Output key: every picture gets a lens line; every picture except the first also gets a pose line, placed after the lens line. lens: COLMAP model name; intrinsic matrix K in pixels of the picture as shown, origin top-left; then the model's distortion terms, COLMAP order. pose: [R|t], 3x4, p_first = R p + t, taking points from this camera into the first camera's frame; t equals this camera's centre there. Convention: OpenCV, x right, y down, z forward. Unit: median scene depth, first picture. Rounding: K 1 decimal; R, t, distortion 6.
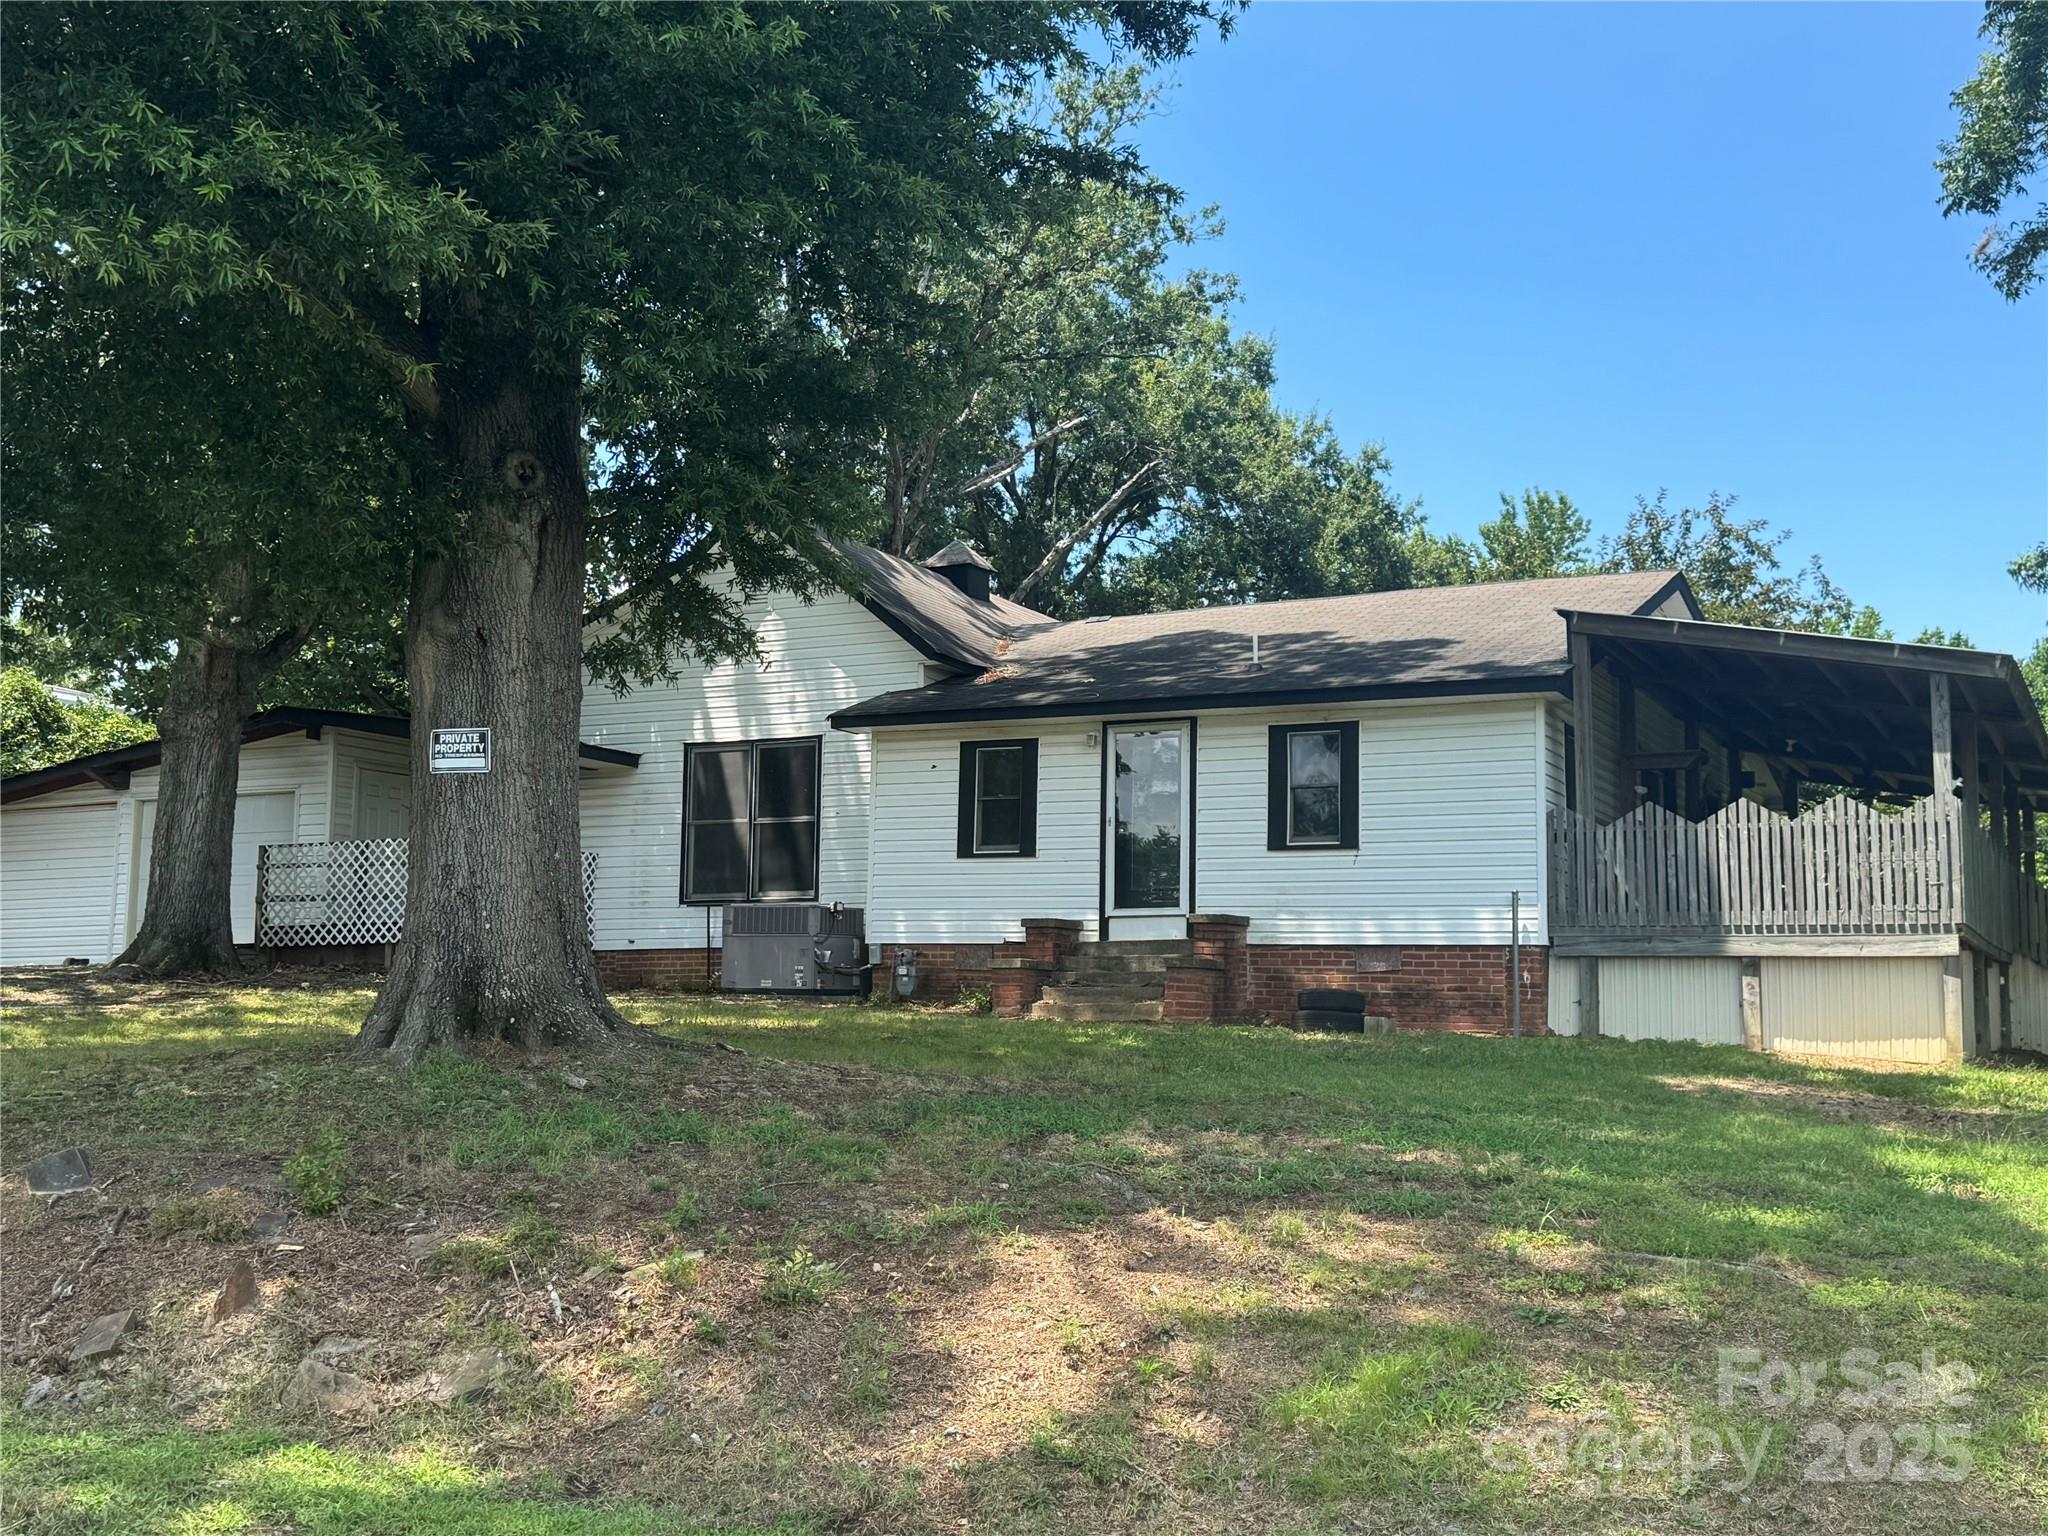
lens RADIAL K [[2266.4, 0, 1024.0], [0, 2266.4, 768.0], [0, 0, 1]] dist [0.119670, 0.000378]
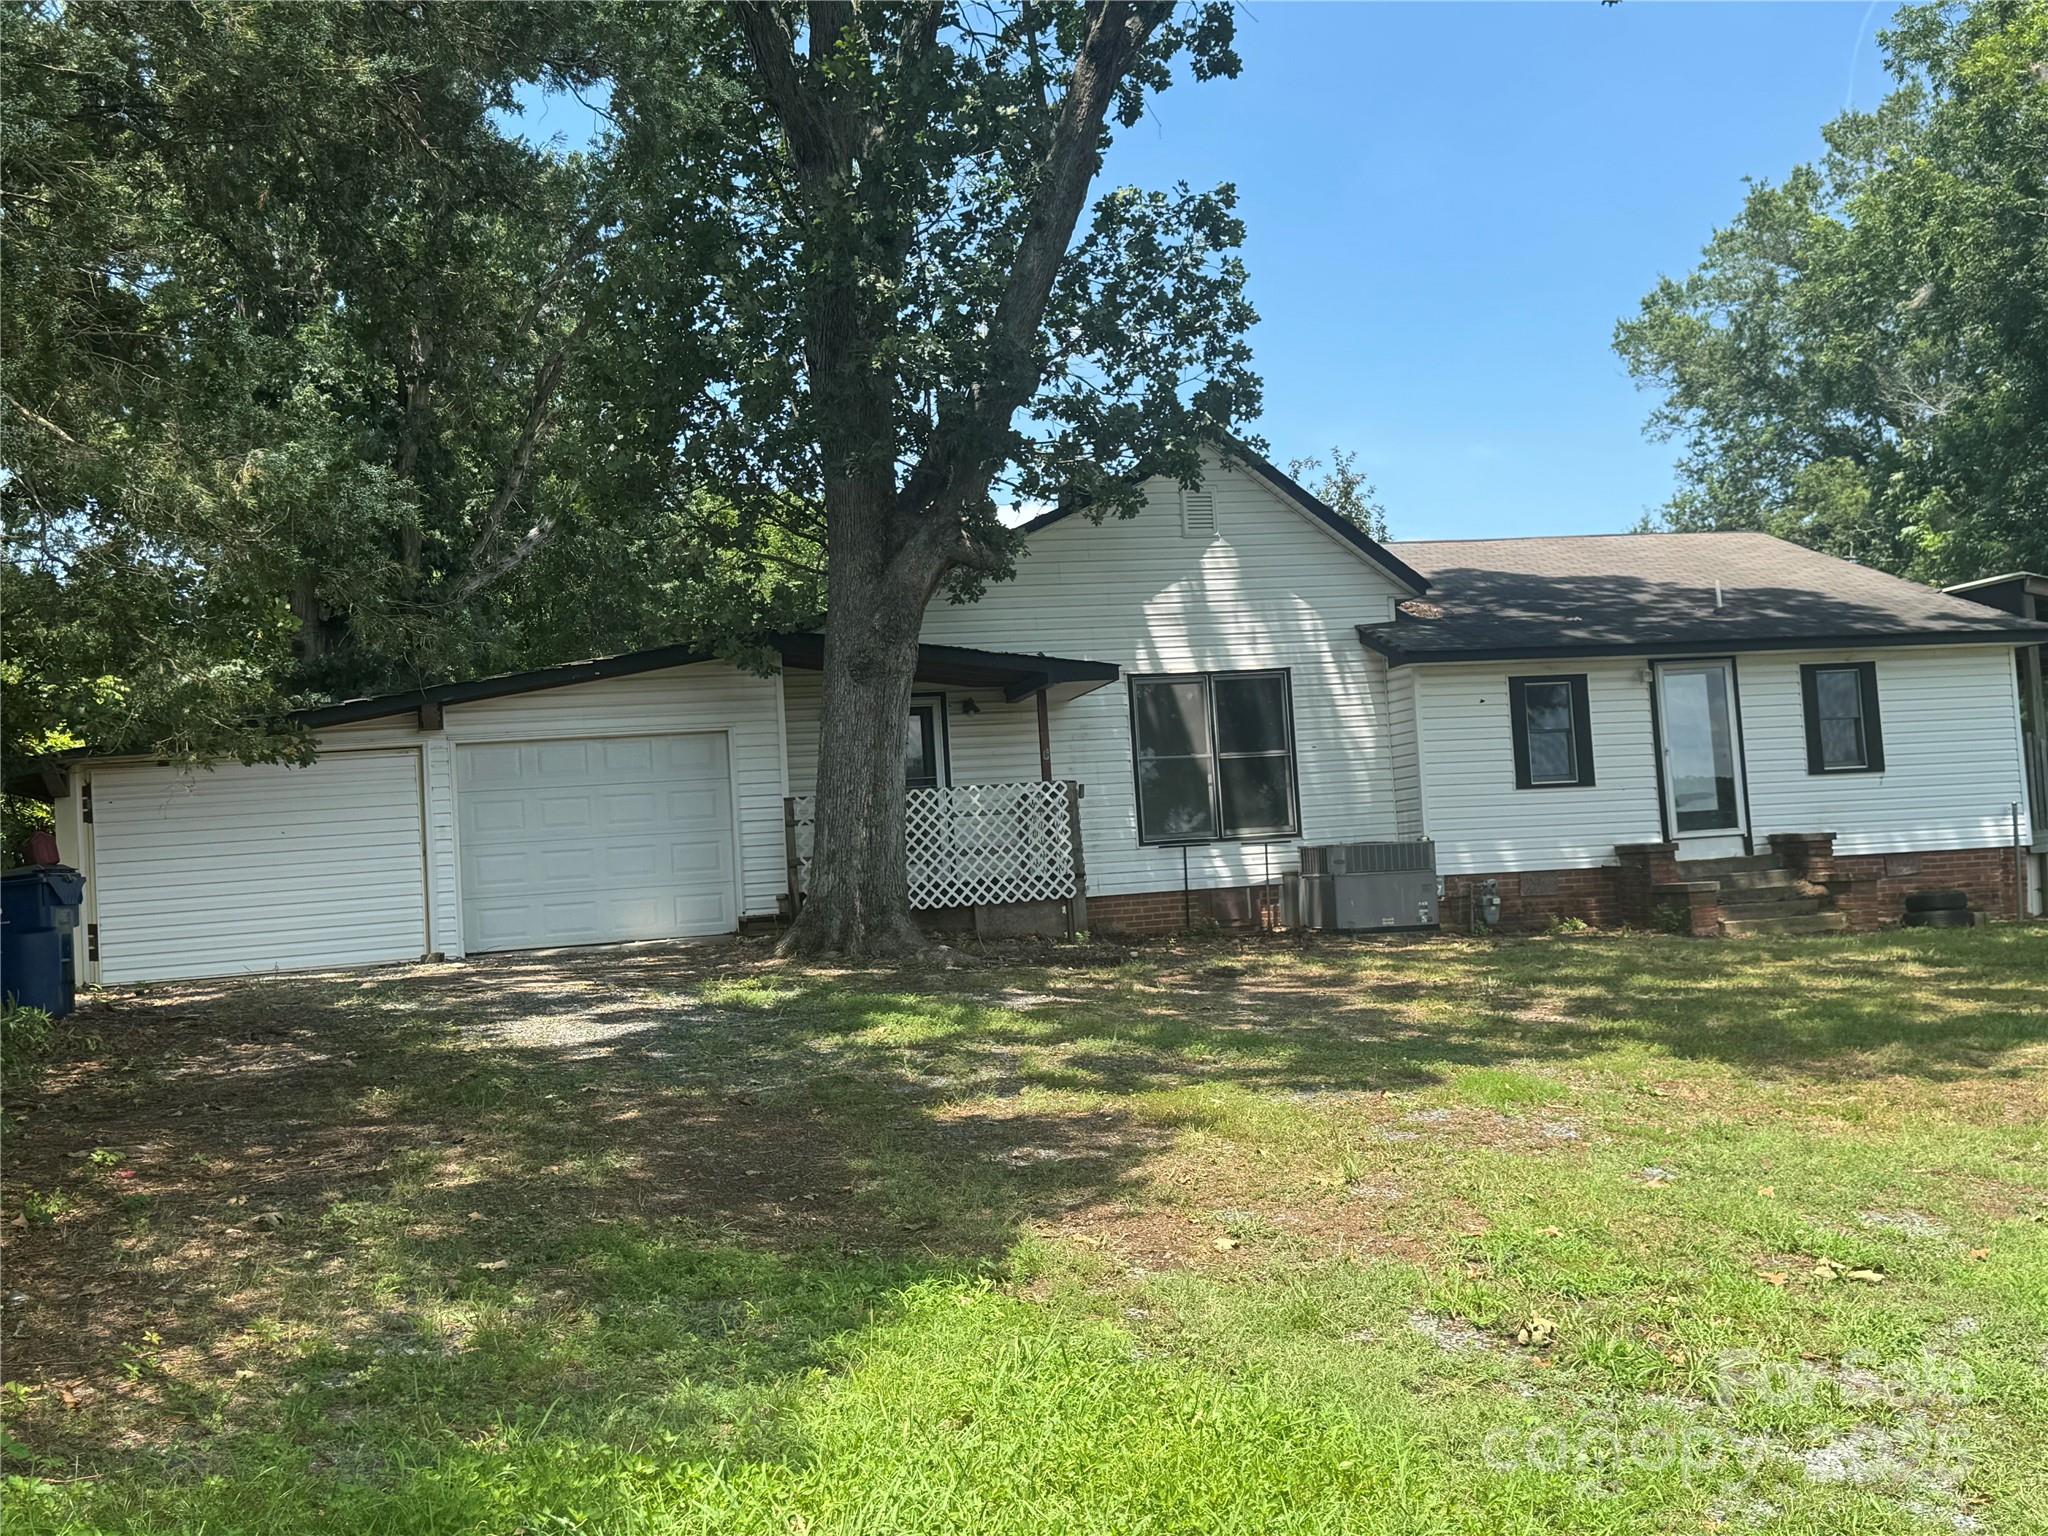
lens RADIAL K [[2266.4, 0, 1024.0], [0, 2266.4, 768.0], [0, 0, 1]] dist [0.119670, 0.000378]
pose [[0.755770, -0.027266, 0.654269, -0.886716], [-0.005958, 0.998805, 0.048507, -0.019426], [-0.654810, -0.040558, 0.754705, 0.360200]]
